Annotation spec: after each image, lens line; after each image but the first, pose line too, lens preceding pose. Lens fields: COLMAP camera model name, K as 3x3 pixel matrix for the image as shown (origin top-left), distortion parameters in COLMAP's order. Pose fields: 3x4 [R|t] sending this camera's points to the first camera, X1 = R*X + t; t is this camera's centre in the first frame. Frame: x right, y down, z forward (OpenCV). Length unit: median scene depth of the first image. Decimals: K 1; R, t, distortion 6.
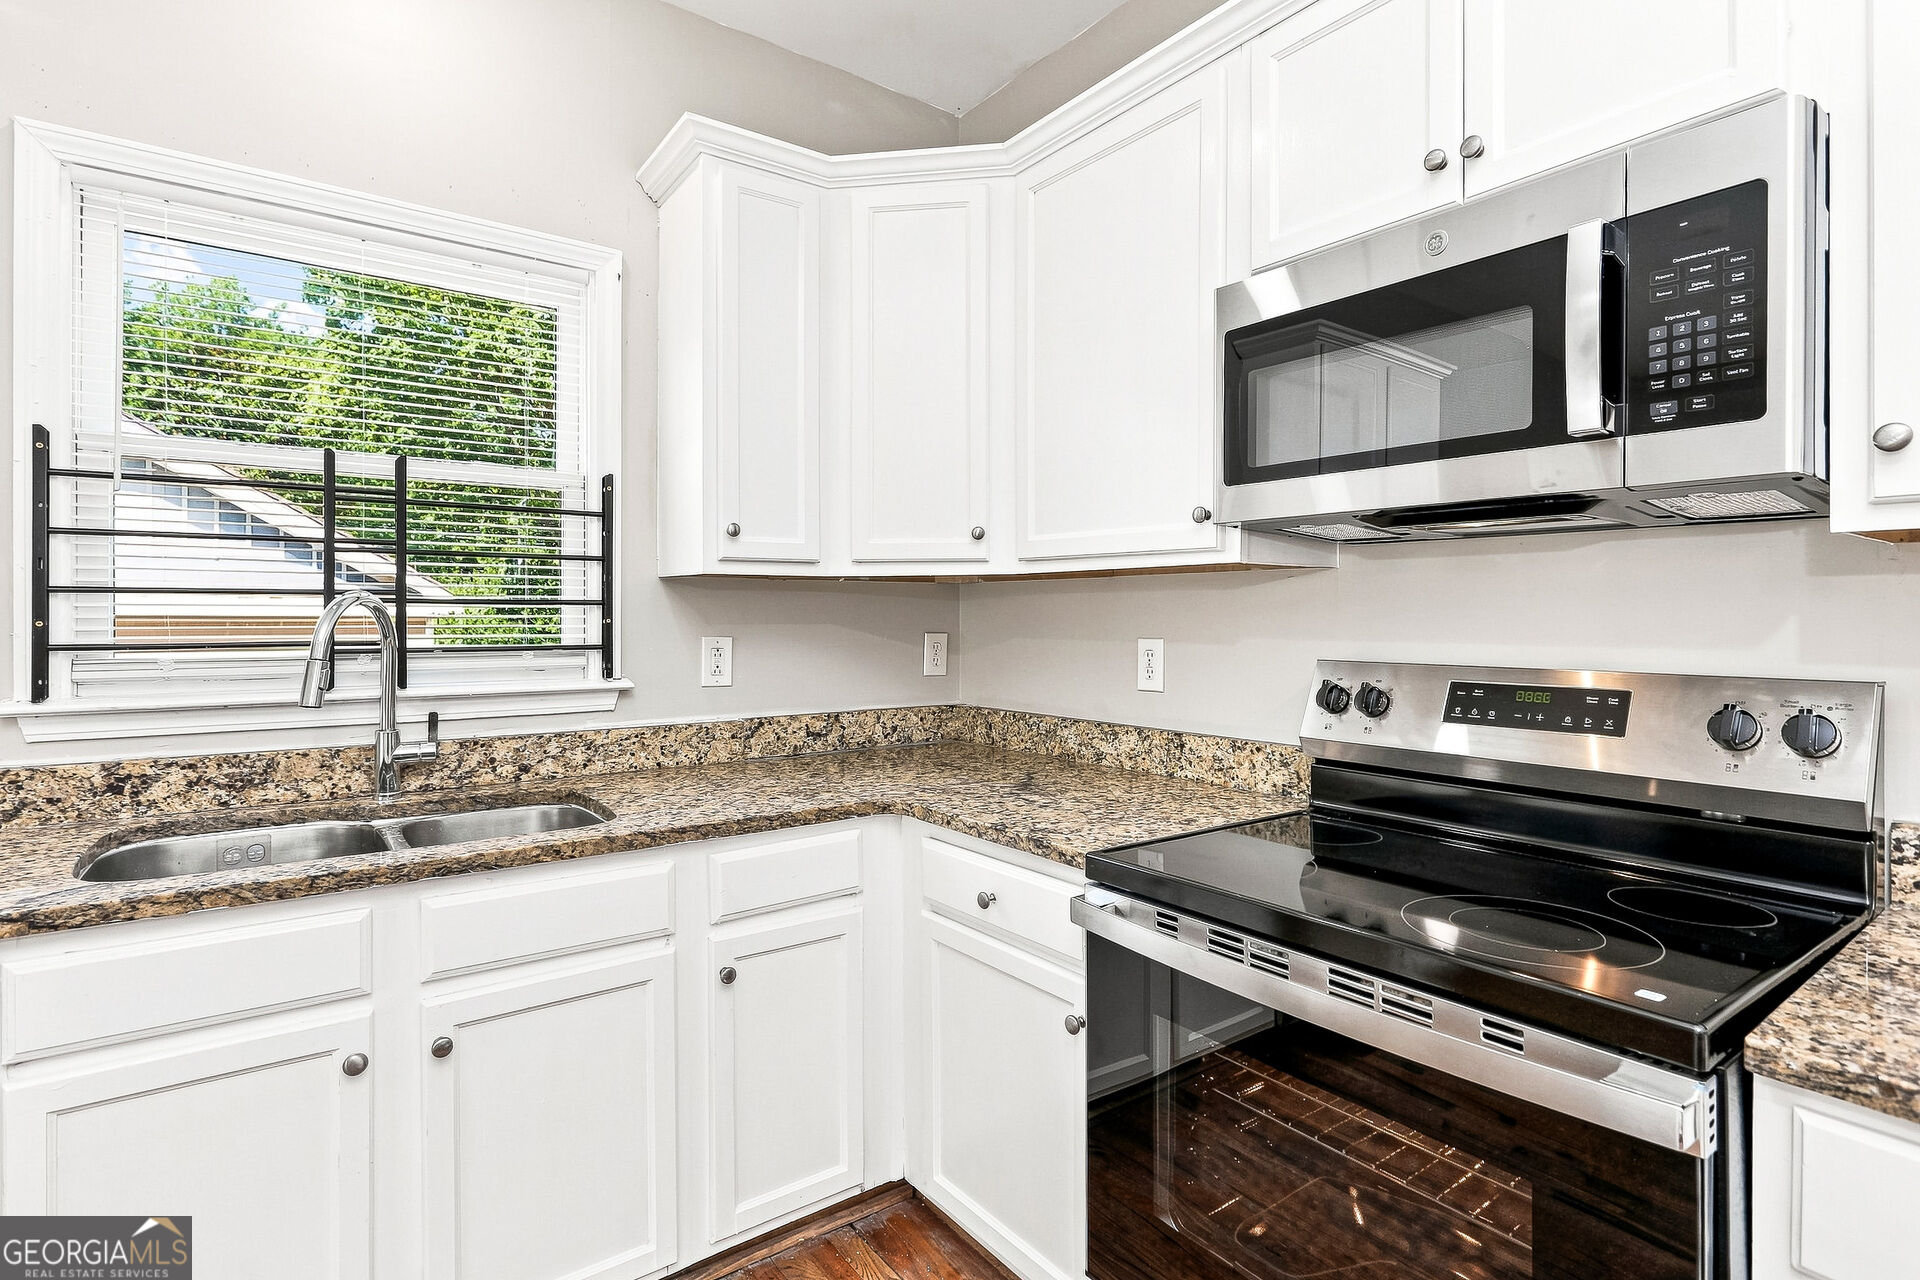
lens RADIAL K [[938.3, 0, 943.9], [0, 938.3, 632.4], [0, 0, 1]] dist [-0.014148, 0.000910]
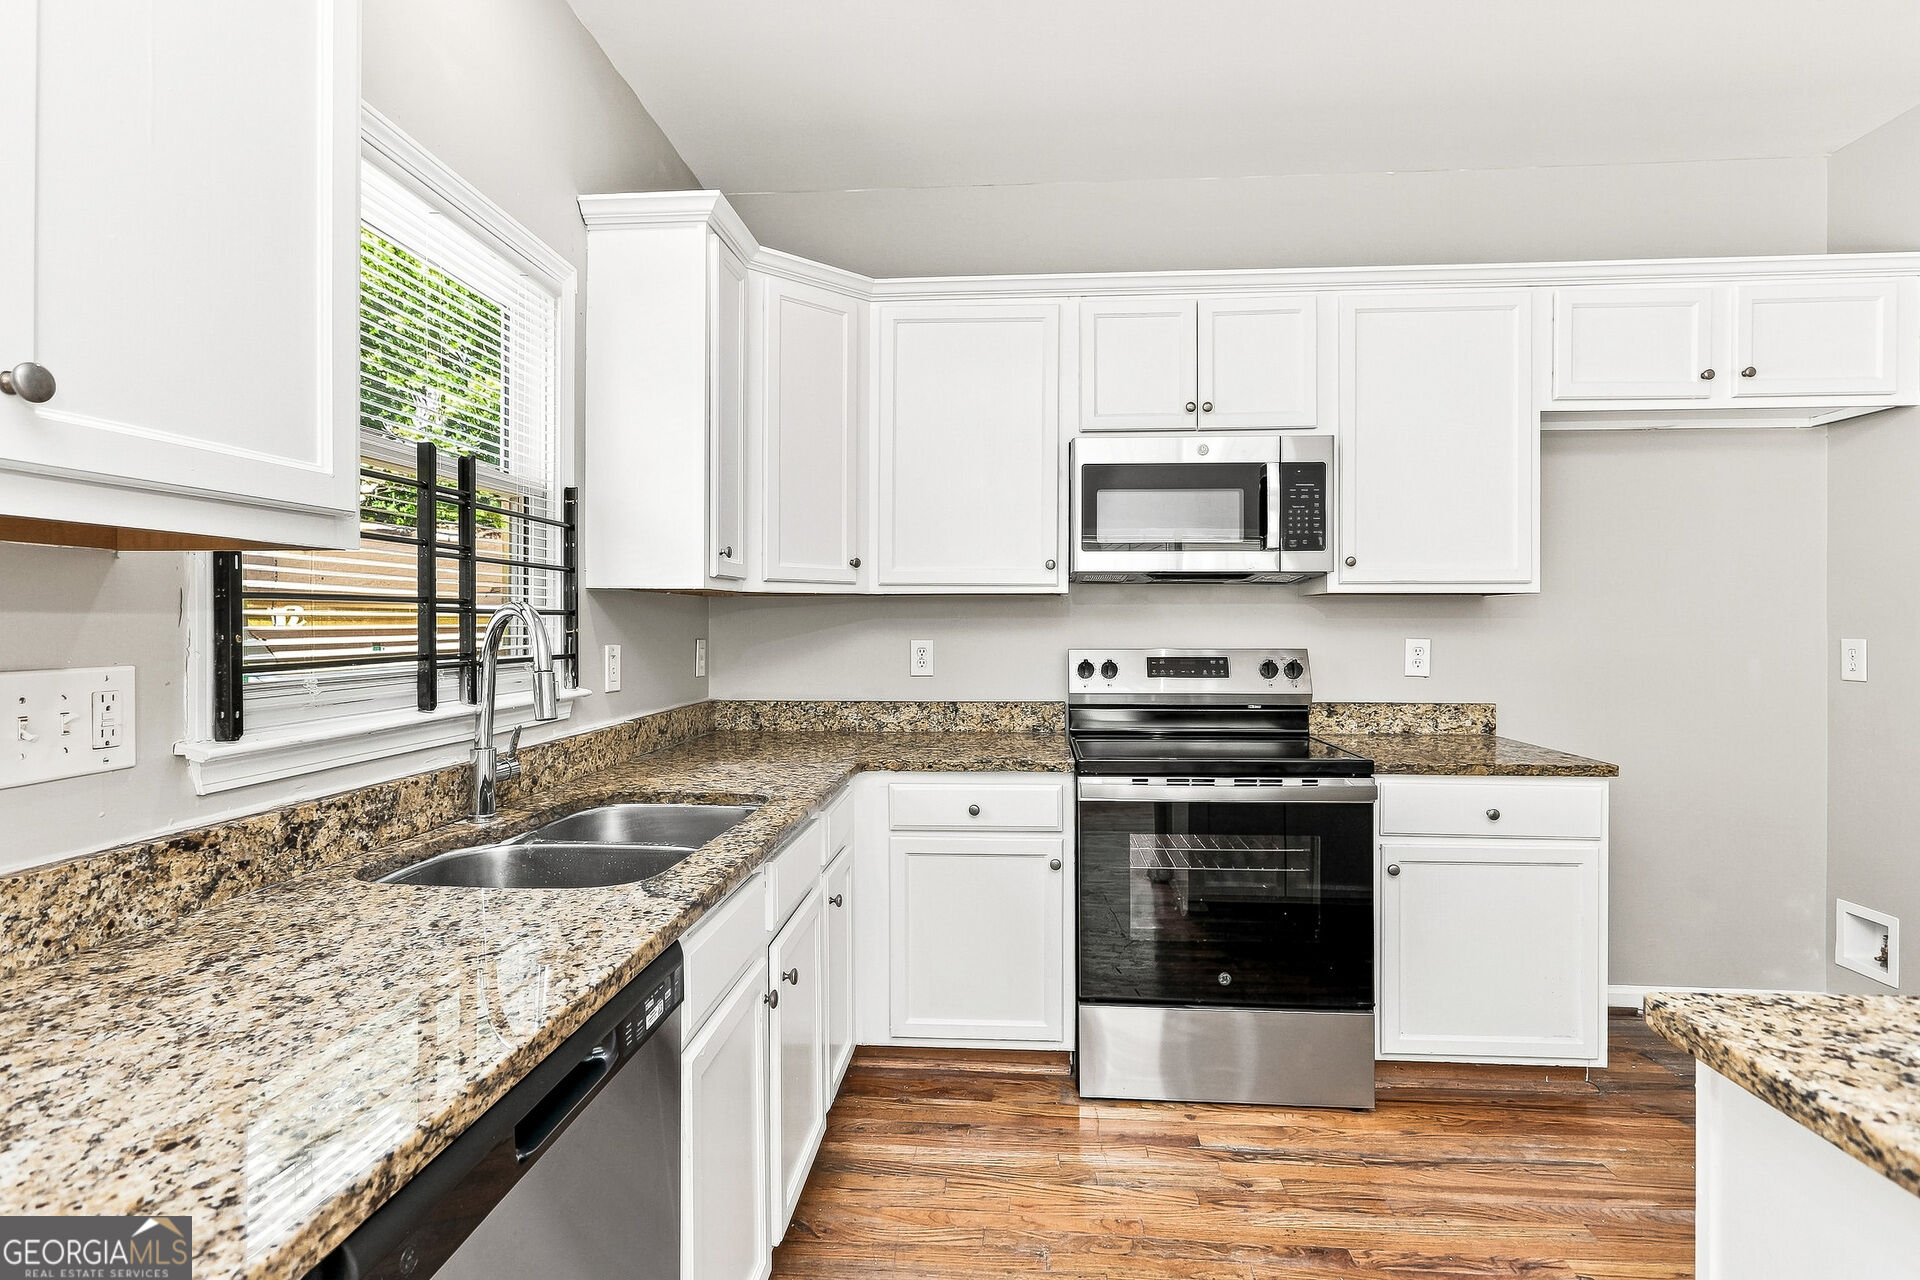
lens RADIAL K [[938.3, 0, 943.9], [0, 938.3, 632.4], [0, 0, 1]] dist [-0.014148, 0.000910]
pose [[0.652646, -0.009585, 0.757603, -1.099617], [0.015478, 0.999880, -0.000683, -0.004203], [-0.757505, 0.012172, 0.652716, 0.035057]]
